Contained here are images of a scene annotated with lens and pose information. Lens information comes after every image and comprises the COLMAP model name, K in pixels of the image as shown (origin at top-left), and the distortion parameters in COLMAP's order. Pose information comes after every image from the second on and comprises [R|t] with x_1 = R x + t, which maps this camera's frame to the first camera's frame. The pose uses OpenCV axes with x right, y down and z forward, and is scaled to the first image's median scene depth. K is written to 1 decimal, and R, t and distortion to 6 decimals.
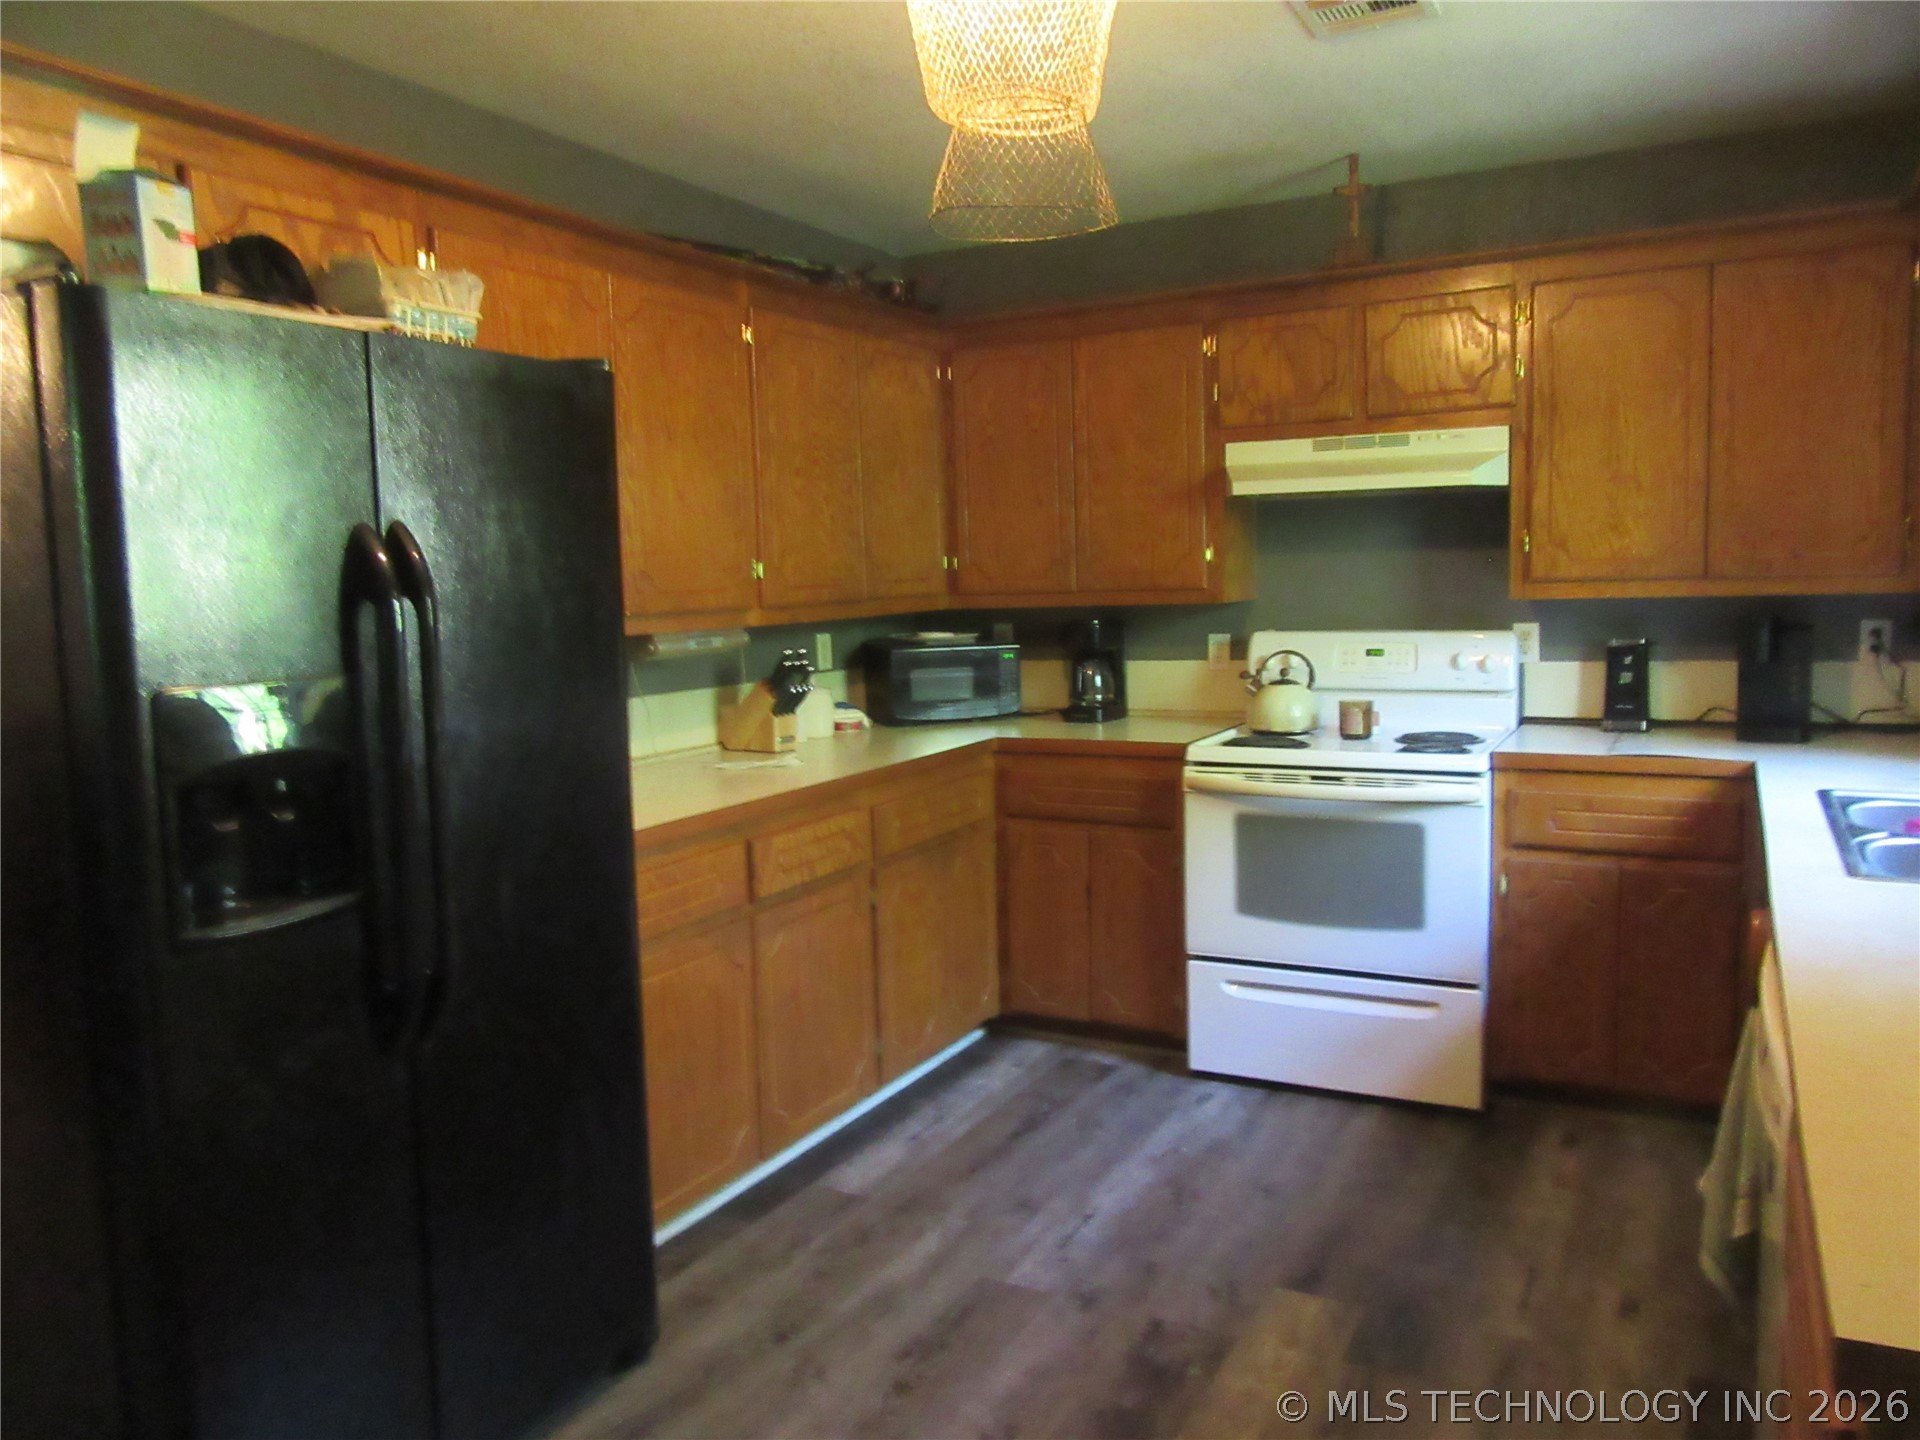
lens RADIAL K [[1413.8, 0, 960.0], [0, 1413.8, 720.0], [0, 0, 1]] dist [0.004462, 0.009343]
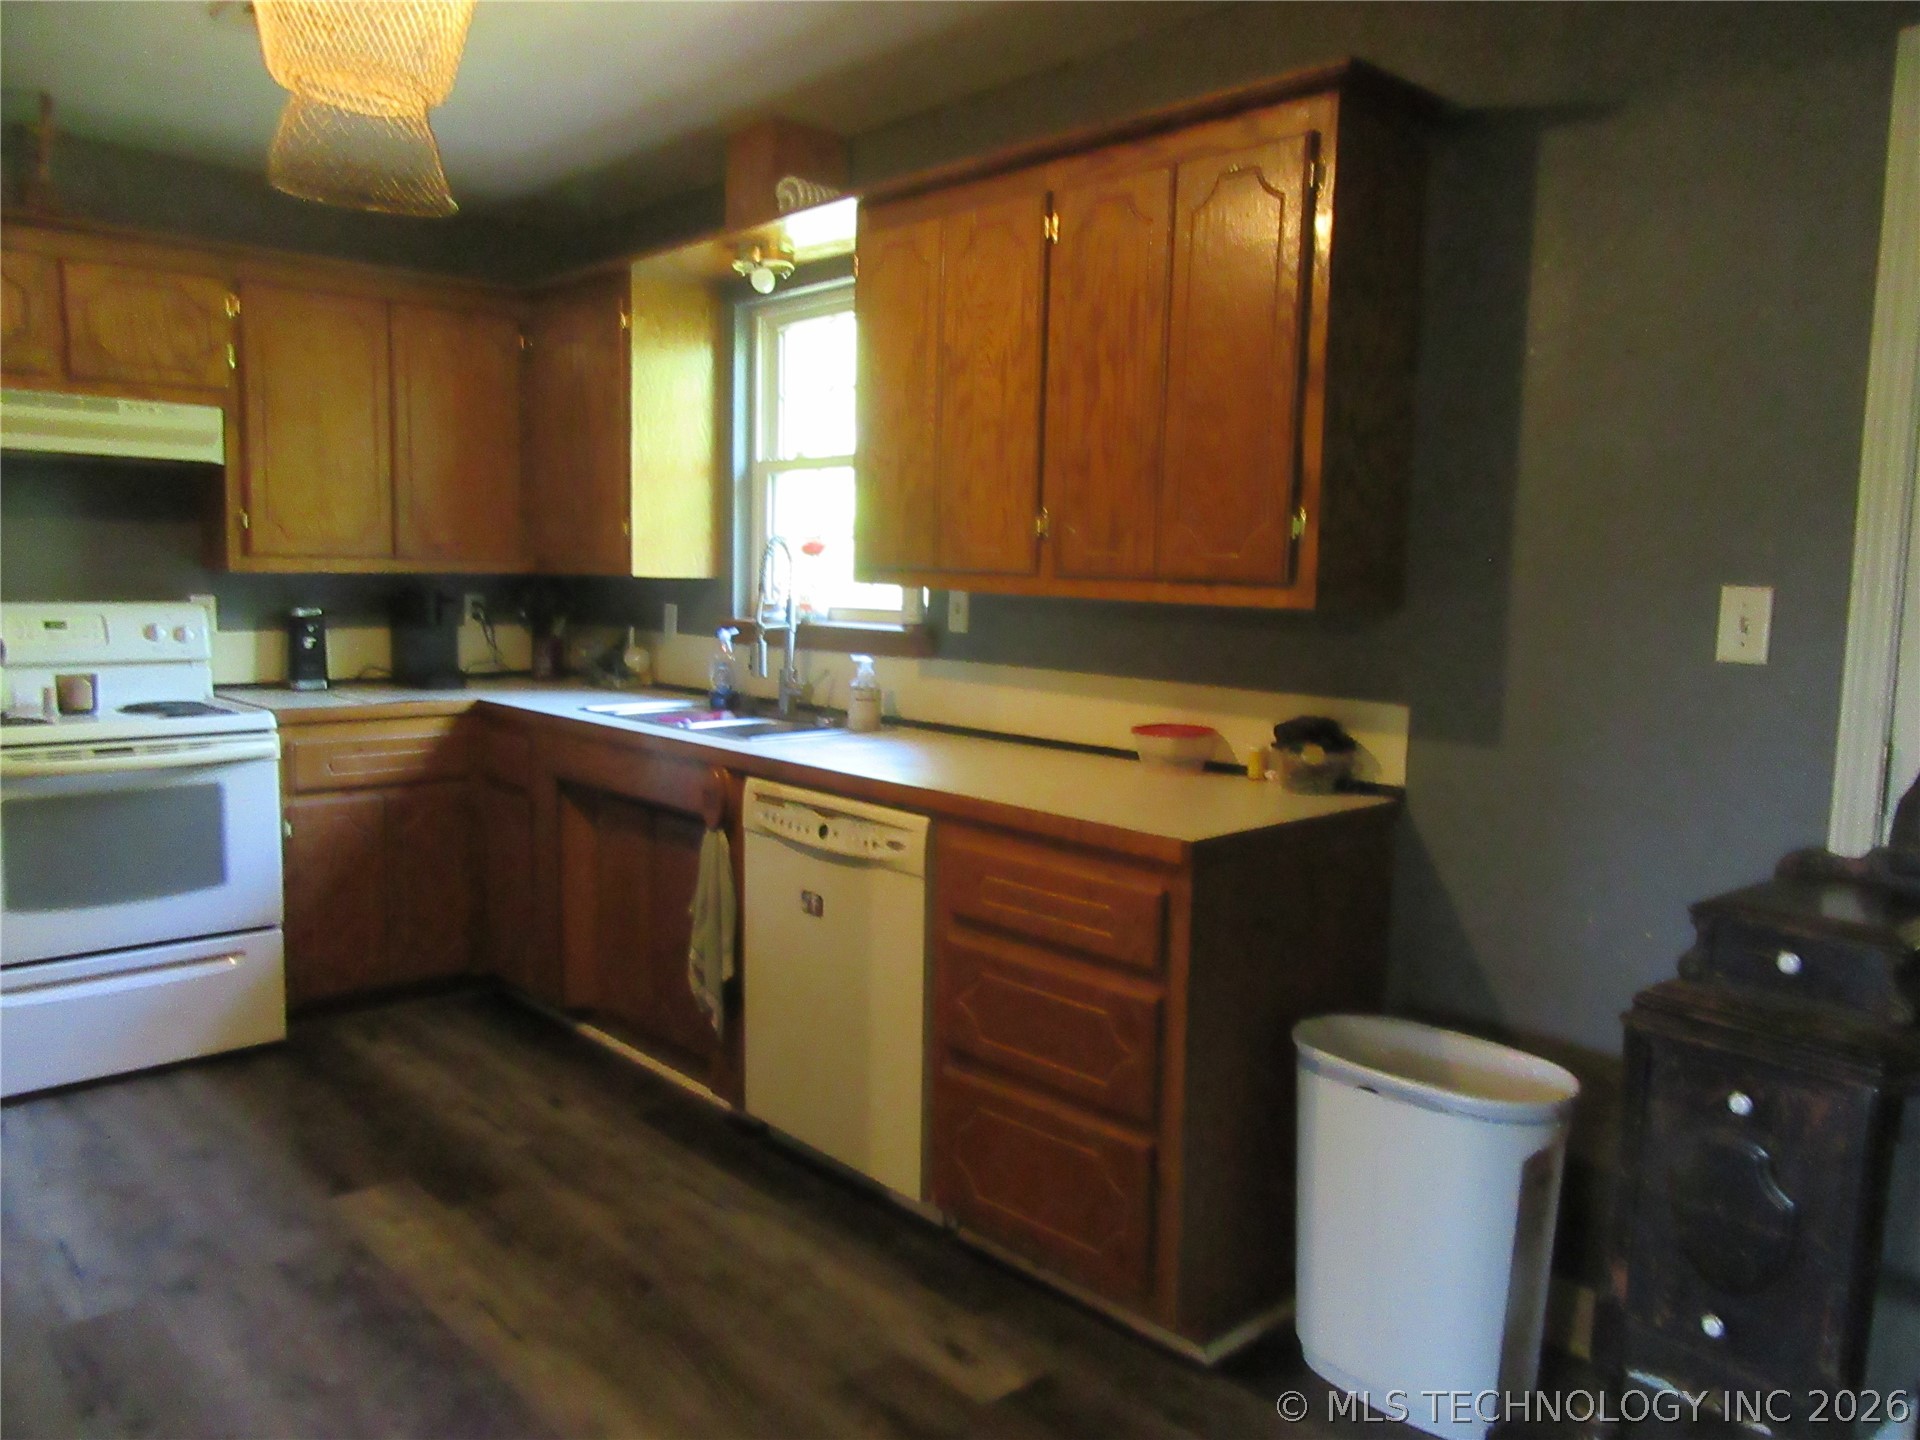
lens RADIAL K [[1413.8, 0, 960.0], [0, 1413.8, 720.0], [0, 0, 1]] dist [0.004462, 0.009343]
pose [[0.343730, -0.068397, 0.936574, -0.448785], [0.071704, 0.996344, 0.046445, 0.017285], [-0.936327, 0.051192, 0.347378, 0.120923]]
